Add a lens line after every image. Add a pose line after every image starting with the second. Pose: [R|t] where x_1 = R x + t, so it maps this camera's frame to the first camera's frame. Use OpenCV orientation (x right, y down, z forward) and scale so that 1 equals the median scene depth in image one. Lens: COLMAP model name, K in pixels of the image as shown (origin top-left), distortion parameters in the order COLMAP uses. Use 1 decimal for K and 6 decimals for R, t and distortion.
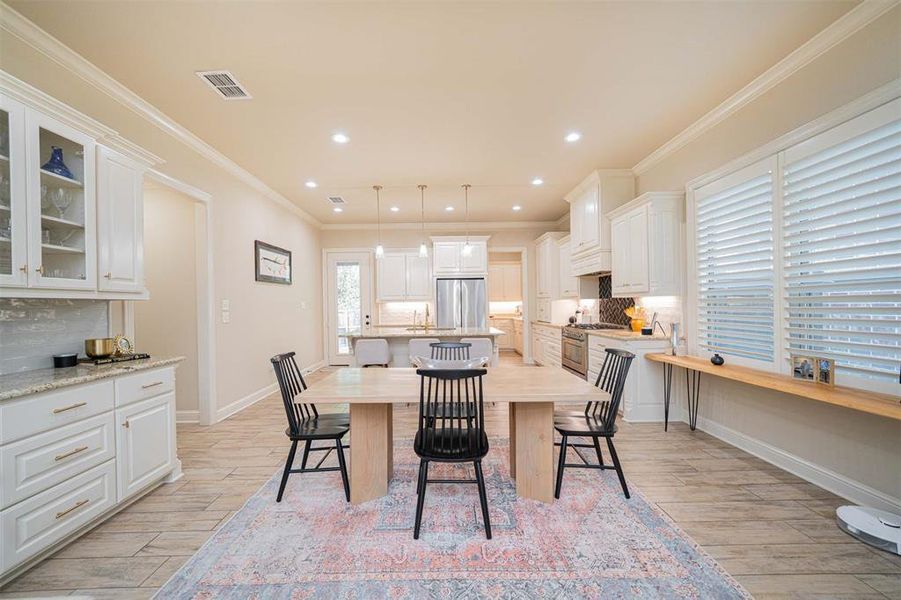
lens RADIAL K [[324.4, 0, 447.2], [0, 324.4, 305.2], [0, 0, 1]] dist [-0.001260, 0.000050]
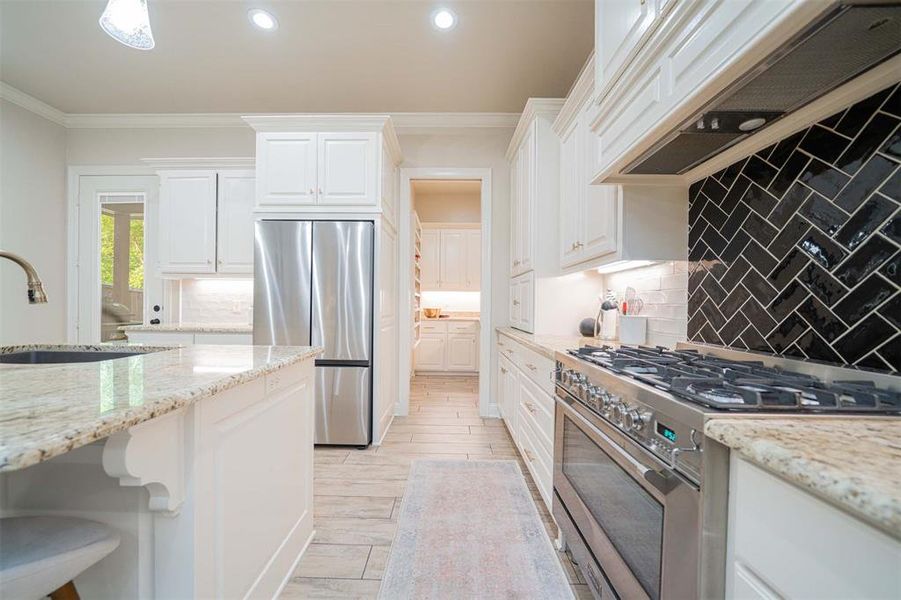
lens RADIAL K [[324.4, 0, 447.2], [0, 324.4, 305.2], [0, 0, 1]] dist [-0.001260, 0.000050]
pose [[0.999542, 0.025138, -0.016831, 0.237804], [-0.025096, 0.999681, 0.002725, 0.022873], [0.016895, -0.002302, 0.999855, 0.650566]]
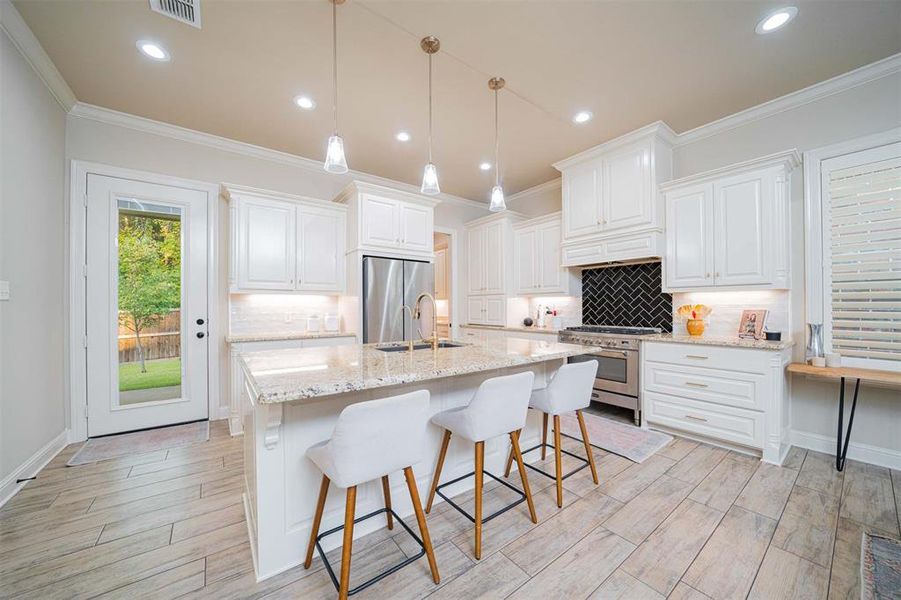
lens RADIAL K [[310.4, 0, 432.2], [0, 310.4, 306.1], [0, 0, 1]] dist [0.001286, 0.000097]
pose [[0.827190, 0.014172, 0.561744, -0.271258], [-0.009622, 0.999893, -0.011057, 0.016524], [-0.561840, 0.003741, 0.827237, 0.515583]]
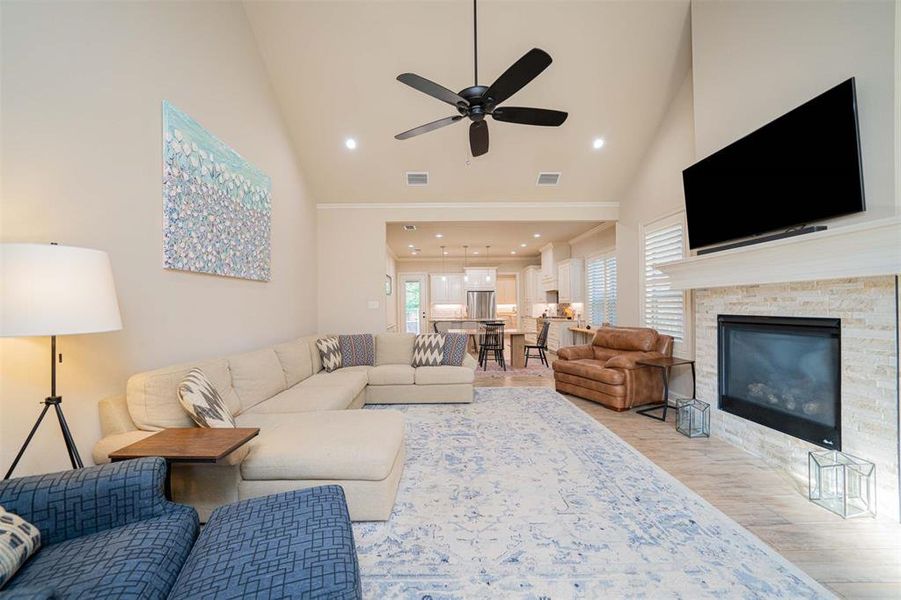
lens RADIAL K [[318.8, 0, 448.6], [0, 318.8, 305.1], [0, 0, 1]] dist [0.000058, -0.000008]
pose [[0.999922, 0.002699, 0.012176, -0.172189], [-0.002653, 0.999989, -0.003789, -0.000006], [-0.012186, 0.003757, 0.999919, -0.796334]]
